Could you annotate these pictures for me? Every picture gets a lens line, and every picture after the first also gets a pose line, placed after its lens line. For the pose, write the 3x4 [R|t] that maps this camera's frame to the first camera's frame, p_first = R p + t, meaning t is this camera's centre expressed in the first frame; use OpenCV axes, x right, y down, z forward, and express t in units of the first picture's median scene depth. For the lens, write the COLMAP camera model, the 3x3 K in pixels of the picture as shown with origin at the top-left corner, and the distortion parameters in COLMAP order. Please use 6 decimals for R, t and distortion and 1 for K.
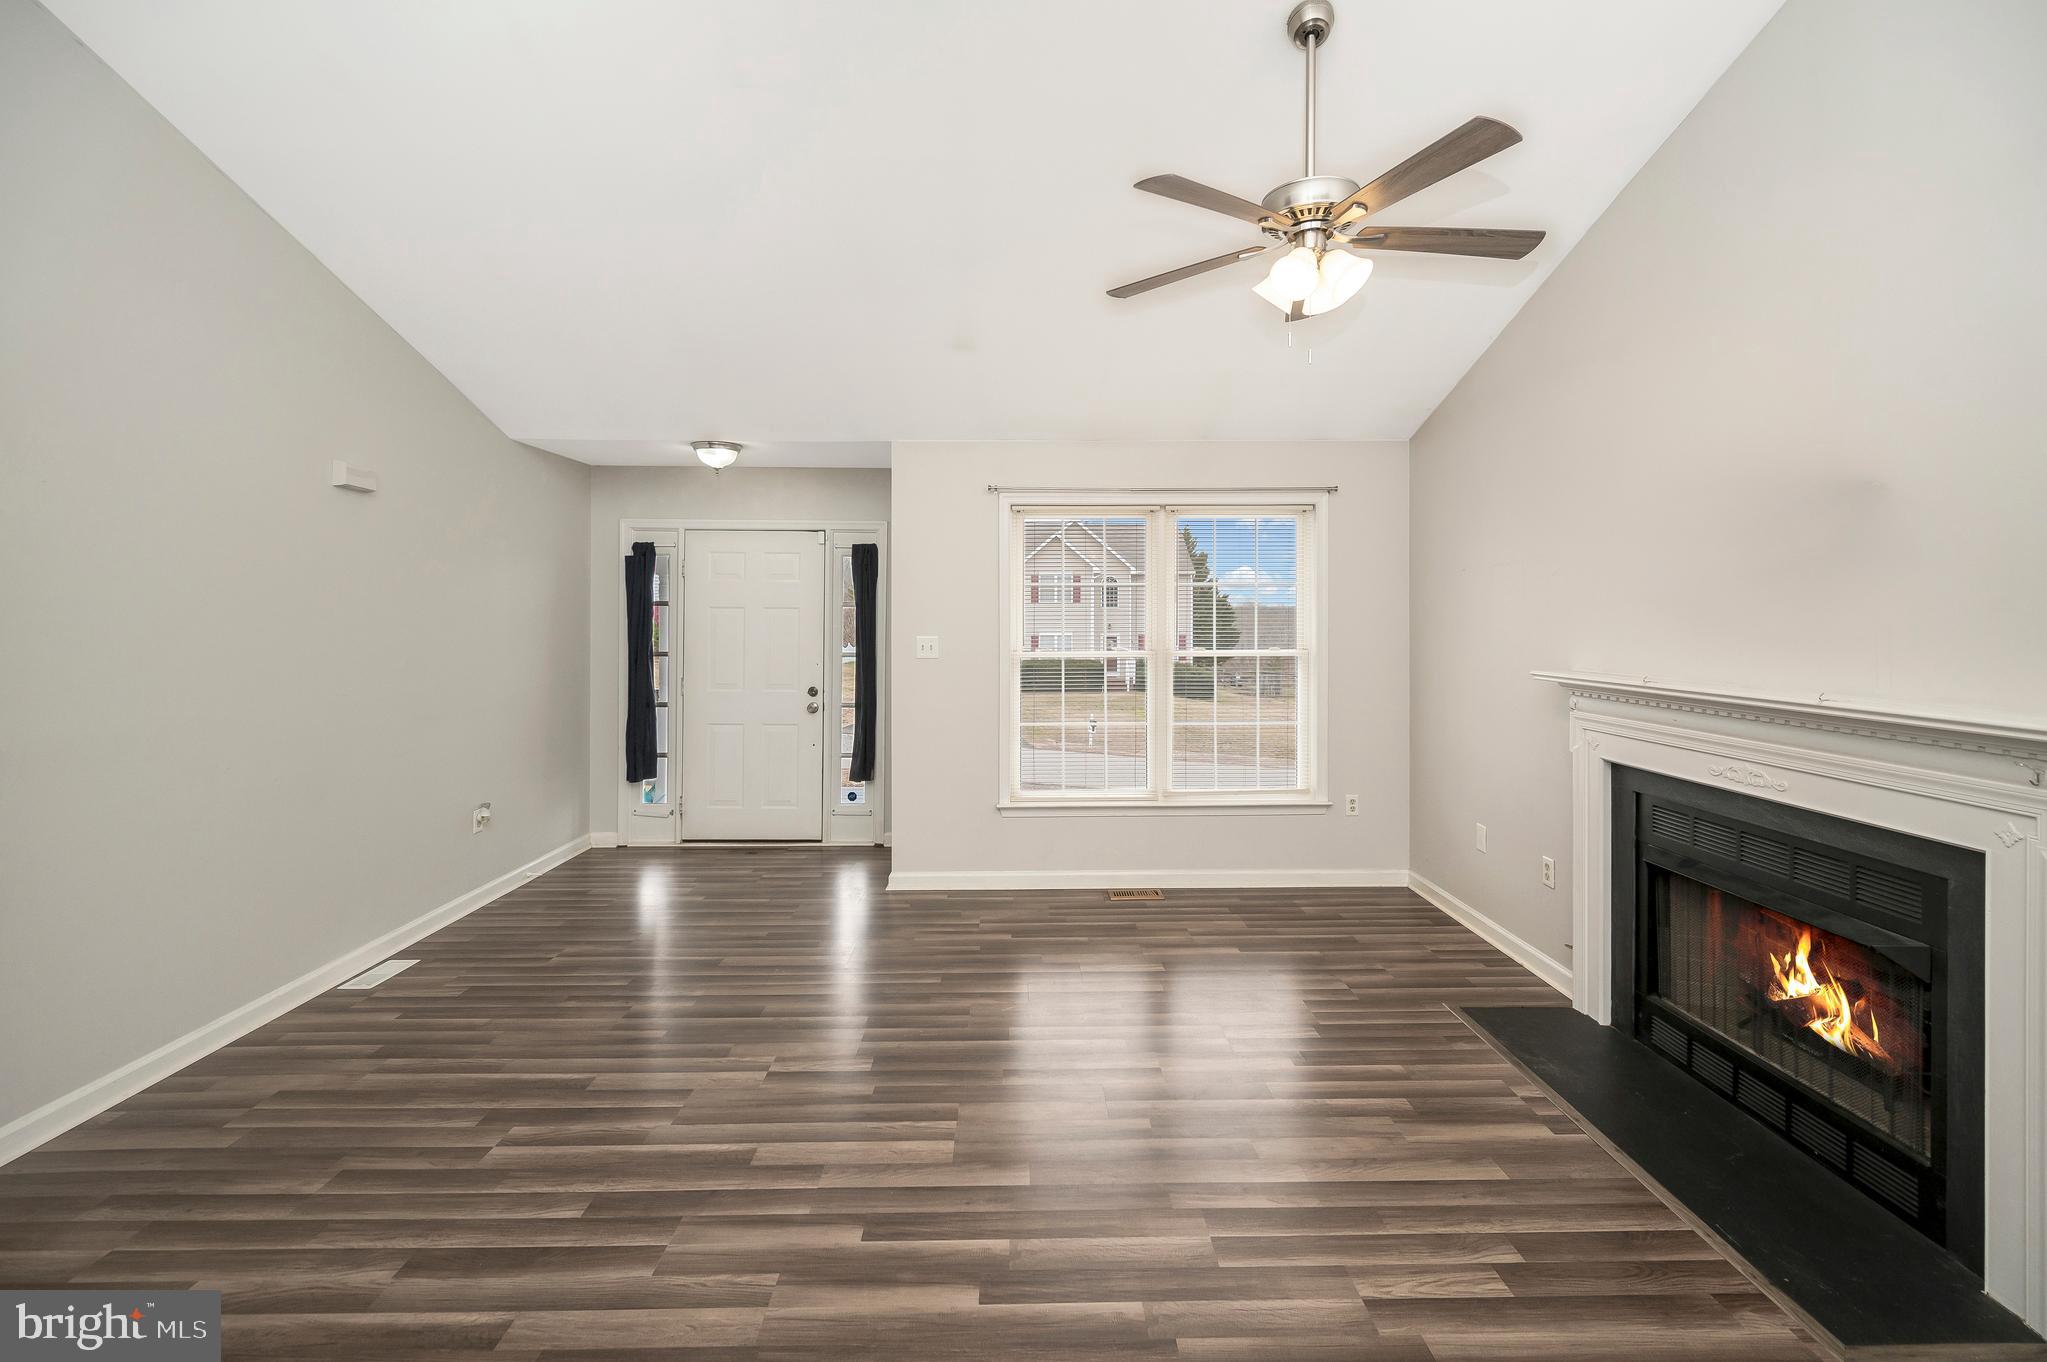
lens RADIAL K [[902.0, 0, 1040.6], [0, 902.0, 610.9], [0, 0, 1]] dist [-0.001850, -0.000455]
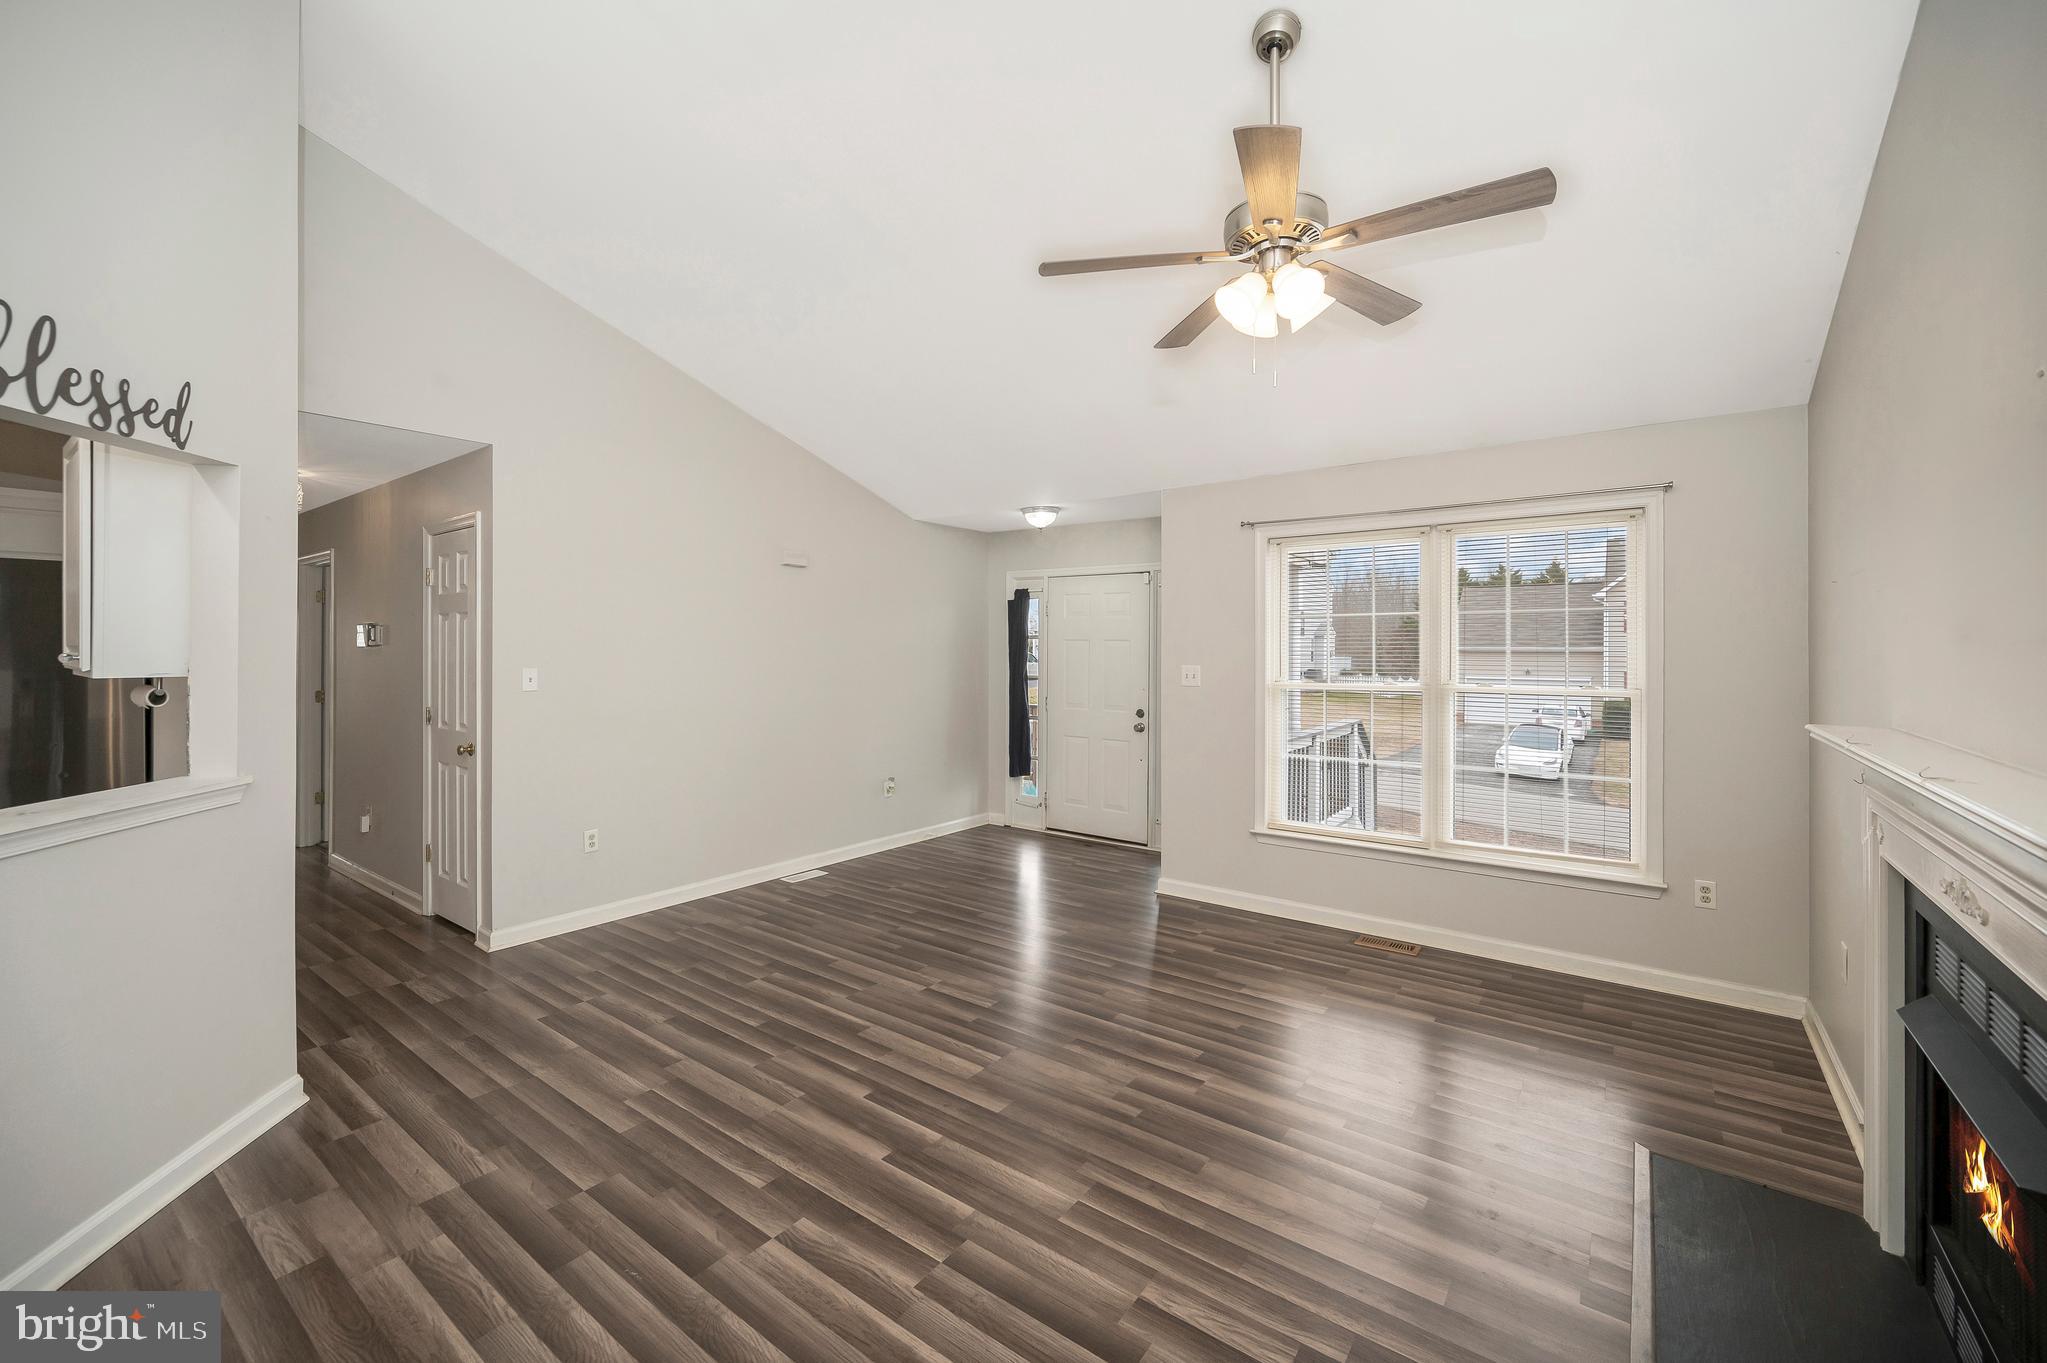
lens RADIAL K [[869.7, 0, 1006.2], [0, 869.7, 643.6], [0, 0, 1]] dist [-0.001980, -0.000484]
pose [[0.768269, -0.000832, -0.640127, 0.555167], [0.000657, 1.000000, -0.000511, 0.002837], [0.640127, -0.000028, 0.768269, 0.078413]]
